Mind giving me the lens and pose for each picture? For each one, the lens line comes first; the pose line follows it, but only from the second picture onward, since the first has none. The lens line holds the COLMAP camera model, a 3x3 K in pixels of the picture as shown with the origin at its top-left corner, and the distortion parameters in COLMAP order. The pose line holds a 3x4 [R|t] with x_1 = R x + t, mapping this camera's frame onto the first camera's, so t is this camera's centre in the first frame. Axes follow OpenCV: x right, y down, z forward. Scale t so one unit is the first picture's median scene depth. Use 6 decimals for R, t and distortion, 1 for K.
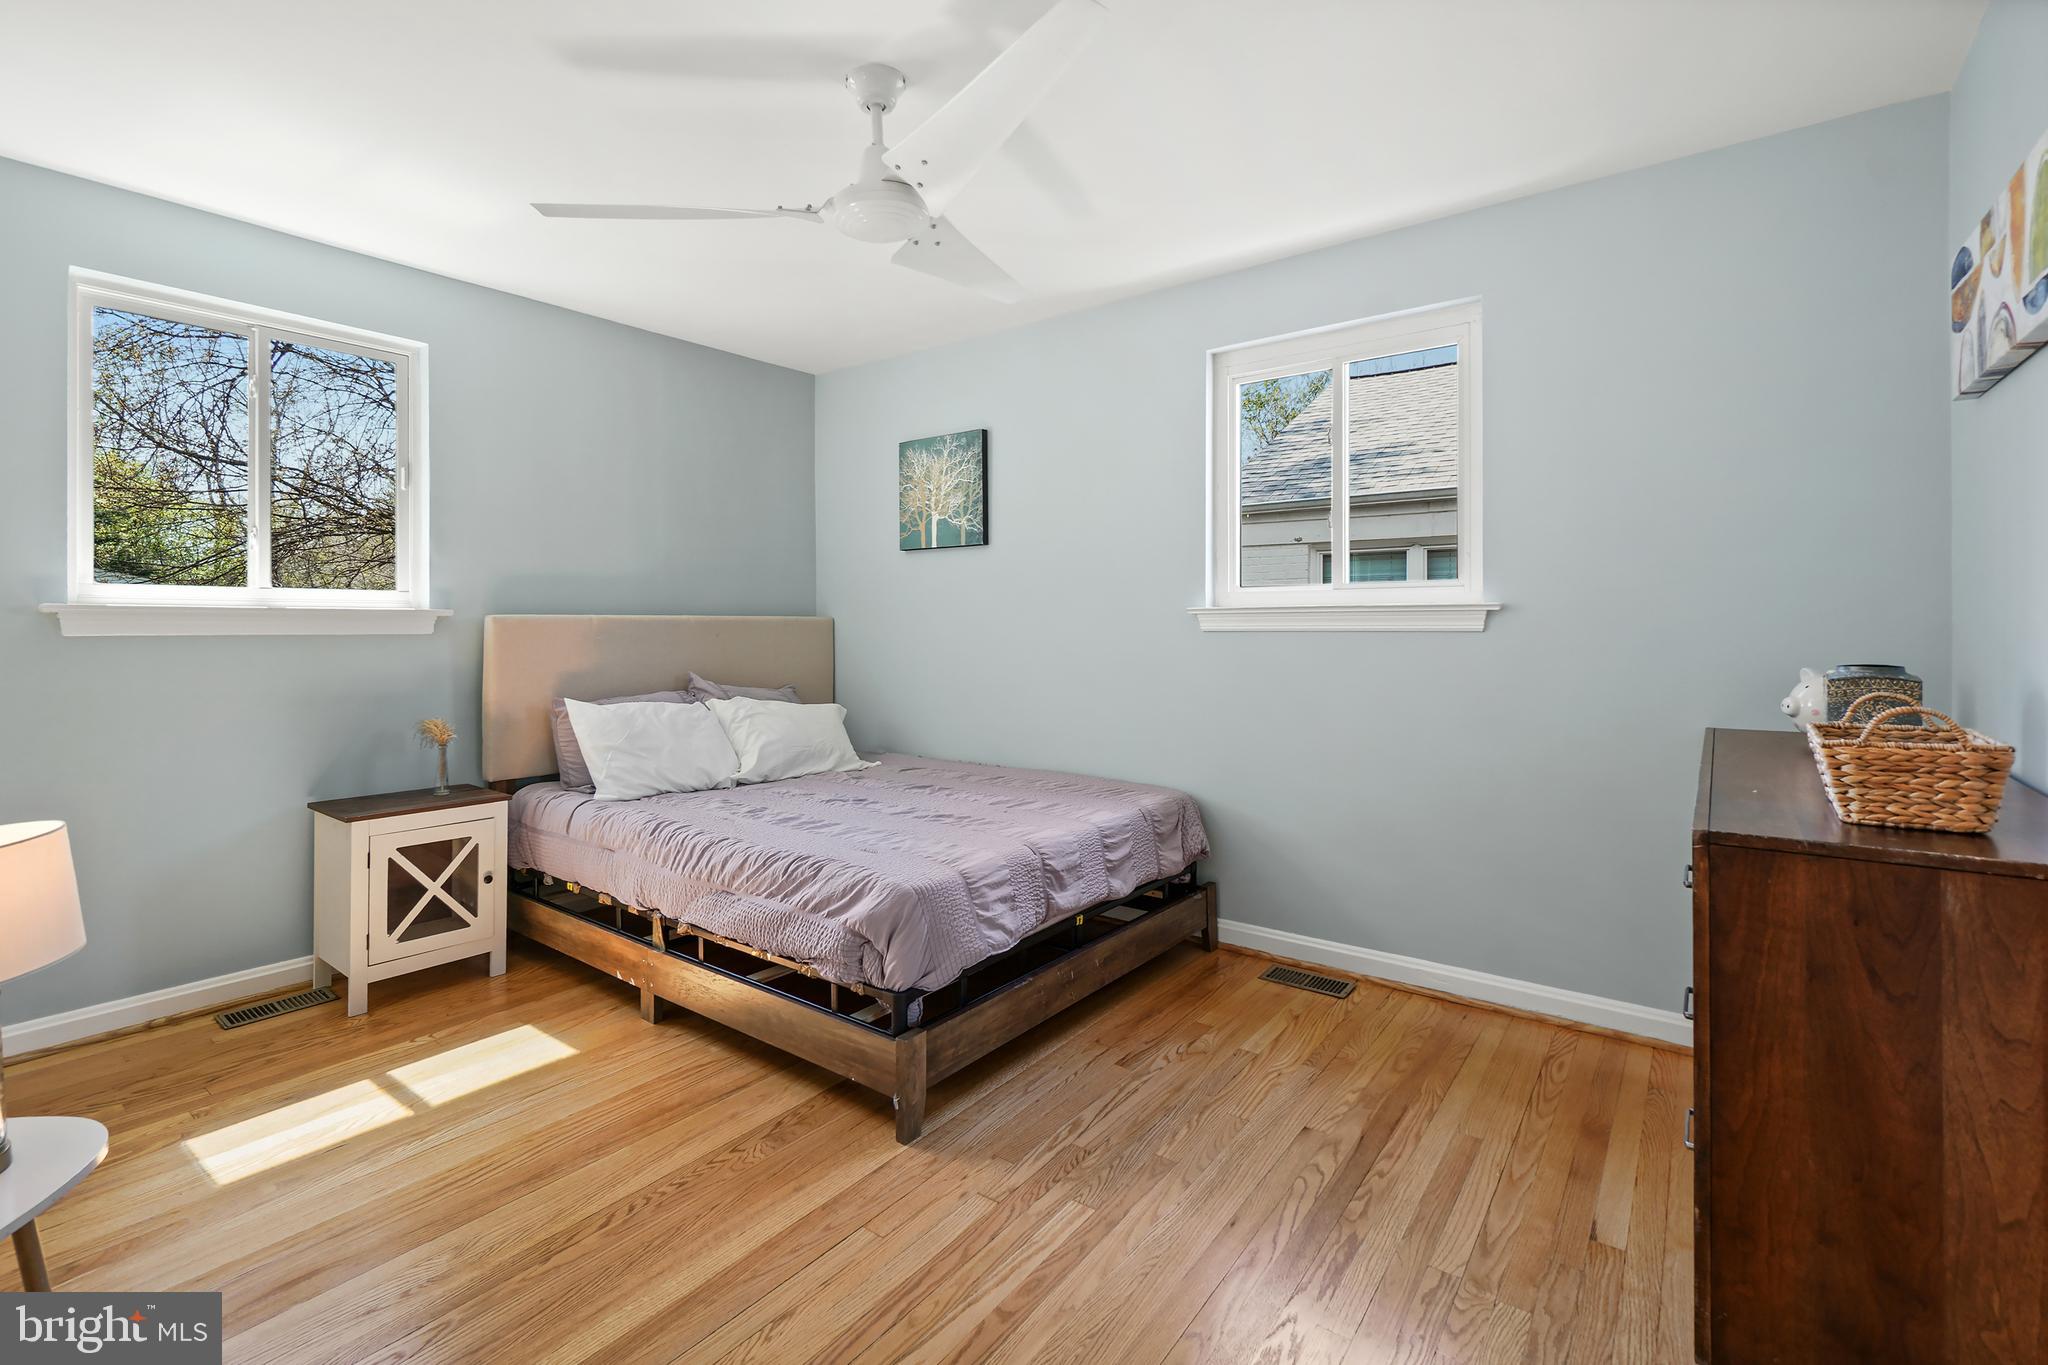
lens RADIAL K [[927.9, 0, 1018.3], [0, 927.9, 638.1], [0, 0, 1]] dist [-0.004091, -0.000485]
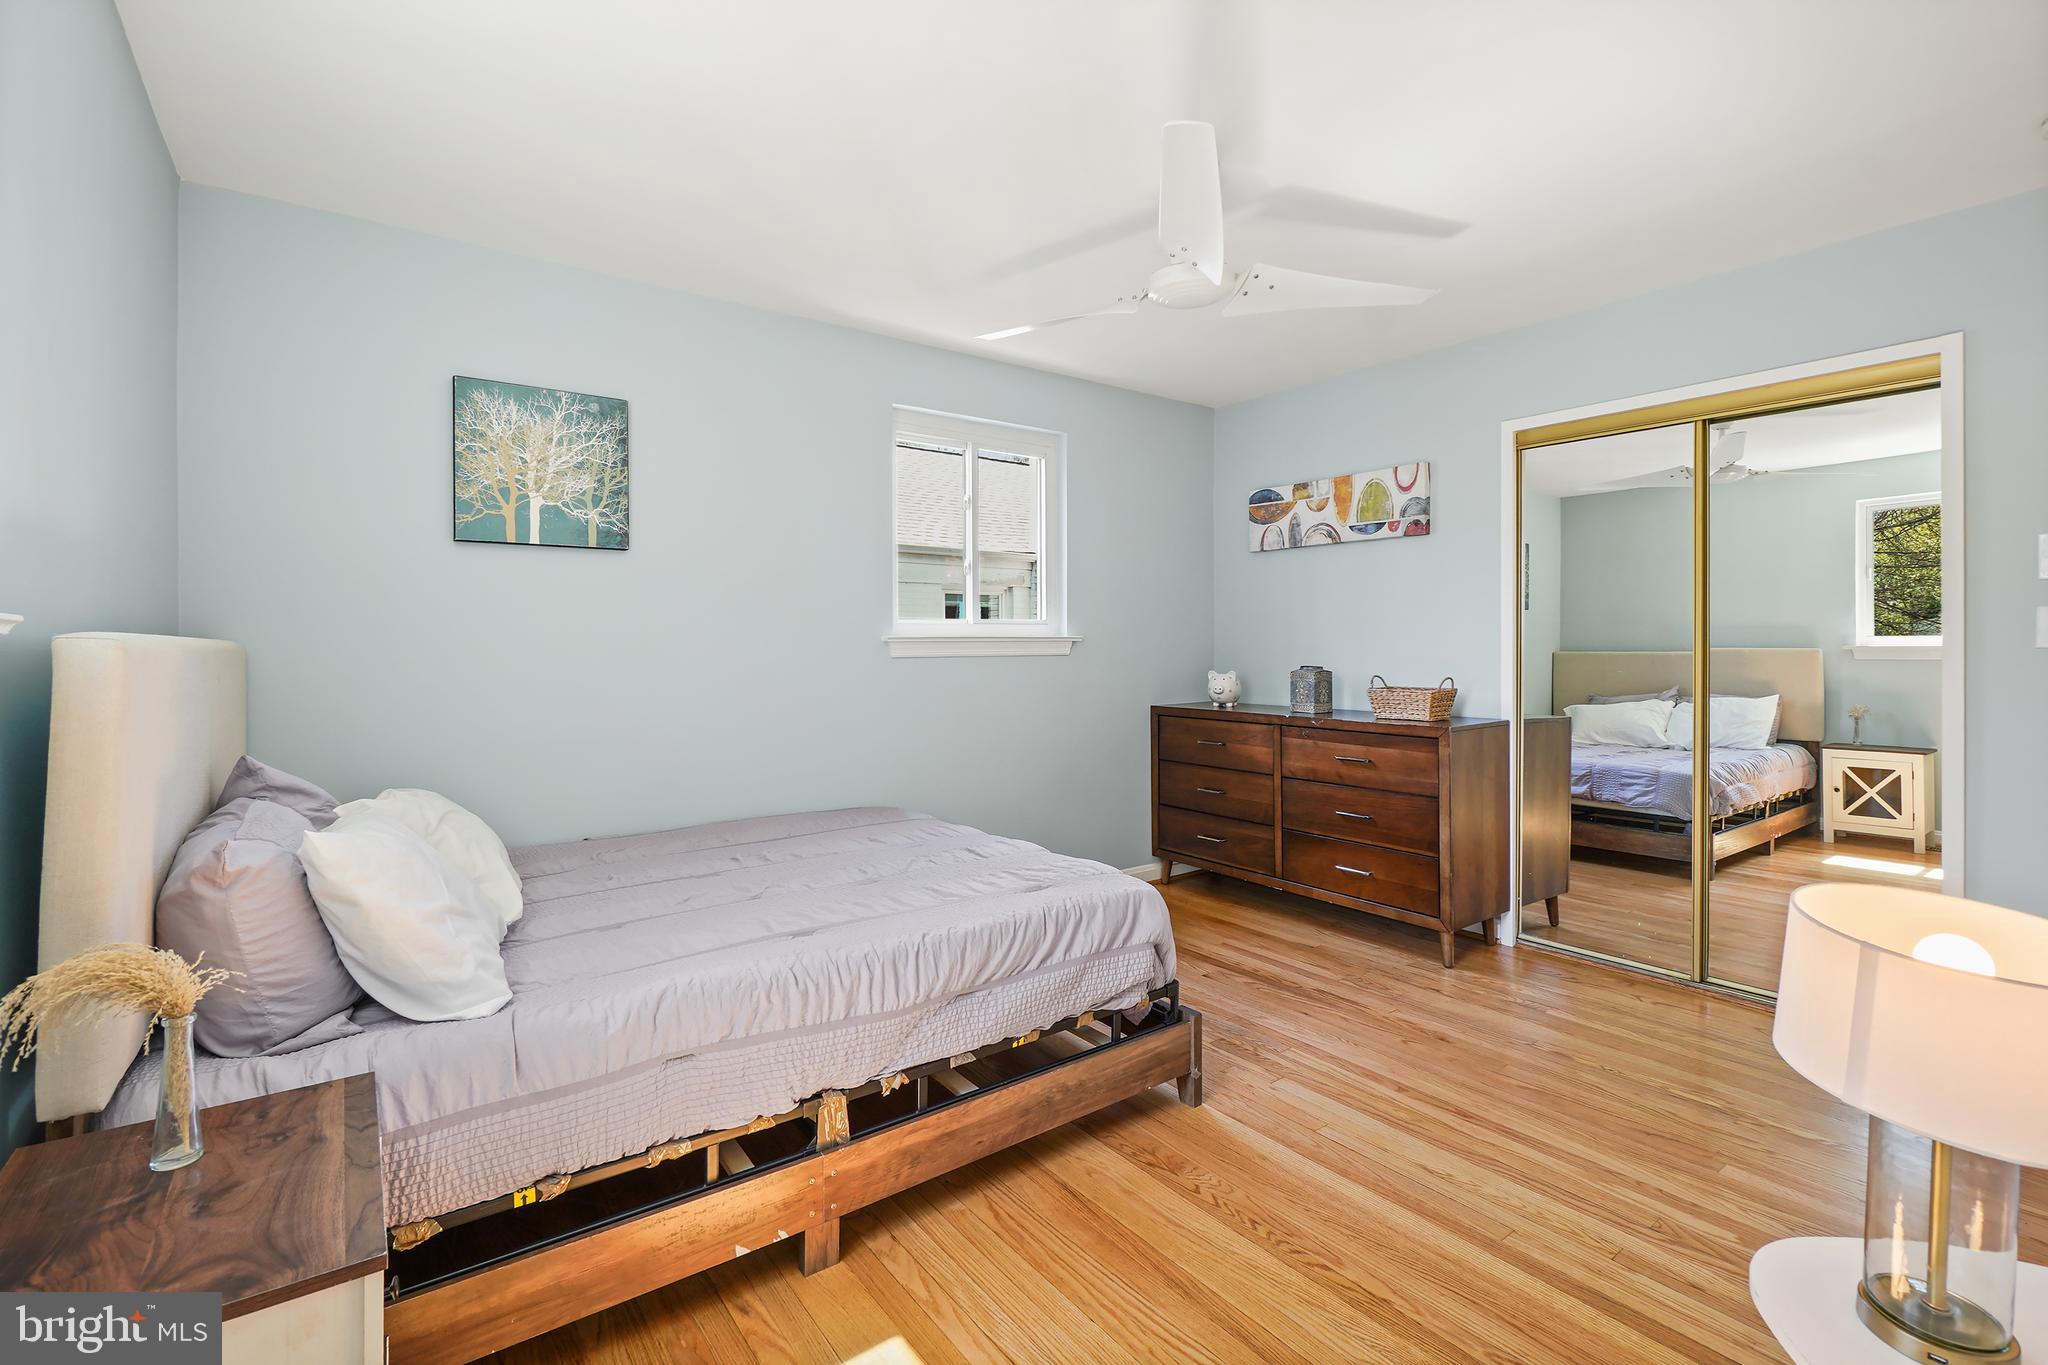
lens RADIAL K [[895.7, 0, 1011.0], [0, 895.7, 659.7], [0, 0, 1]] dist [-0.004585, -0.000326]
pose [[0.285269, -0.015535, 0.958322, -0.959968], [0.016645, 0.999798, 0.011253, -0.017189], [-0.958303, 0.012741, 0.285470, 0.693696]]
